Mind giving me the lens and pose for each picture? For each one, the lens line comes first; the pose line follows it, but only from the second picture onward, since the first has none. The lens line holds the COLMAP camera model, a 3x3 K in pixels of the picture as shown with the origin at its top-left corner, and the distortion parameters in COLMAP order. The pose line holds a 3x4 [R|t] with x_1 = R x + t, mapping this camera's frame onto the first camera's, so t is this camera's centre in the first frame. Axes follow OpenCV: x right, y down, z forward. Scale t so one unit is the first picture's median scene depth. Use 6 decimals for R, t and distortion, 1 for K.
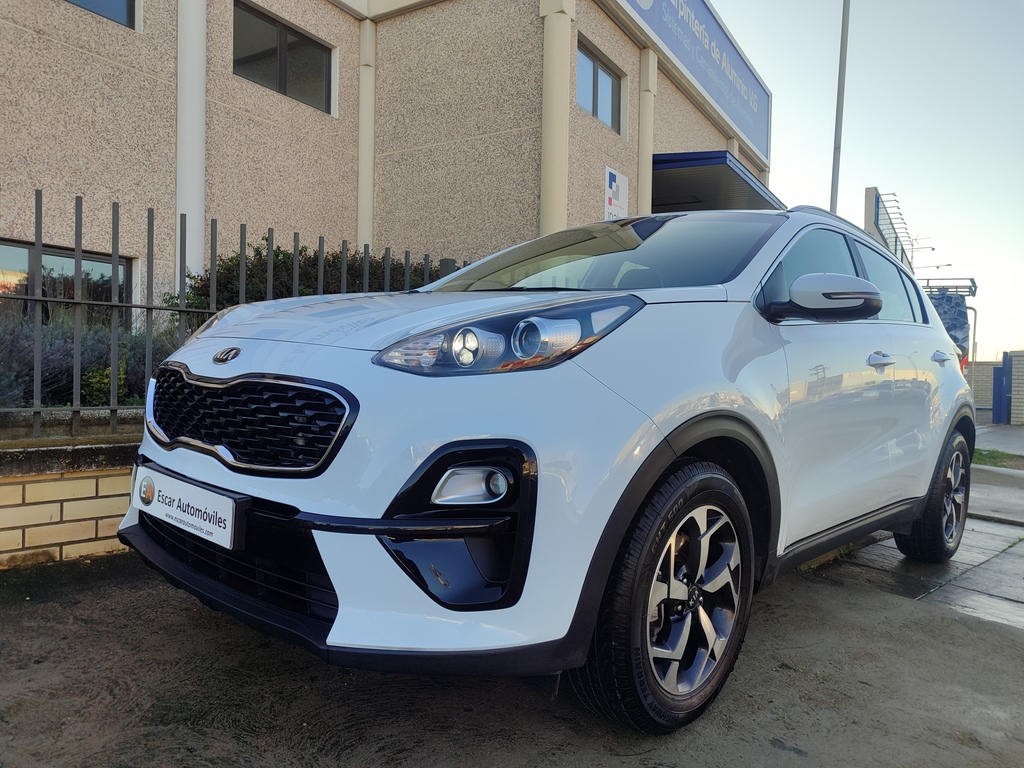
lens RADIAL K [[738.3, 0, 515.3], [0, 738.3, 380.6], [0, 0, 1]] dist [0.023914, -0.008471]
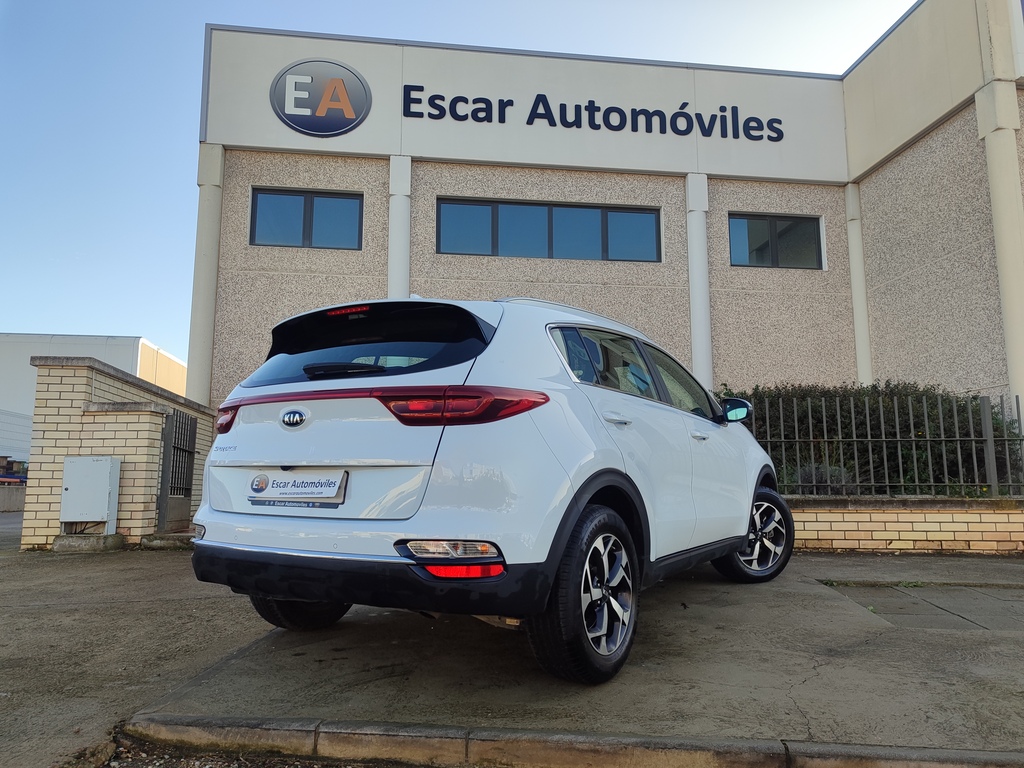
lens RADIAL K [[727.3, 0, 502.6], [0, 727.3, 388.0], [0, 0, 1]] dist [0.006631, -0.007917]
pose [[0.628815, -0.130644, -0.766501, 0.349205], [0.006390, 0.986619, -0.162919, 0.029410], [0.777529, 0.097548, 0.621235, -0.148811]]
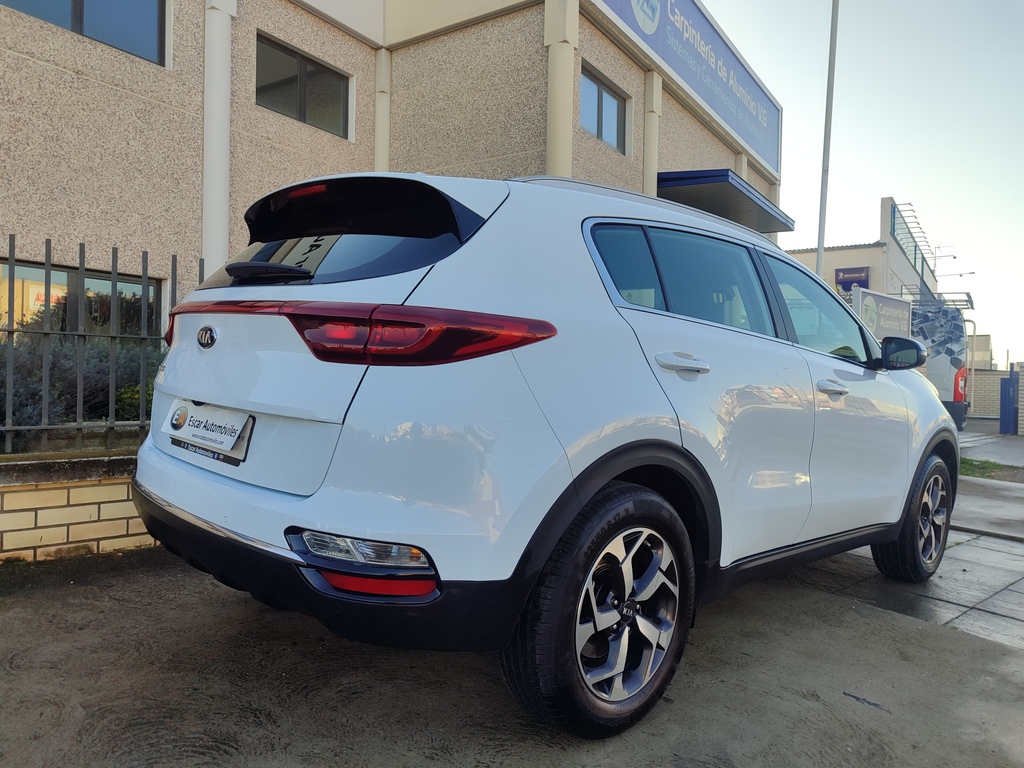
lens RADIAL K [[738.3, 0, 515.3], [0, 738.3, 380.6], [0, 0, 1]] dist [0.023914, -0.008471]
pose [[0.999463, -0.000852, -0.032742, 0.025309], [0.000508, 0.999945, -0.010509, -0.005673], [0.032749, 0.010487, 0.999409, -0.044680]]
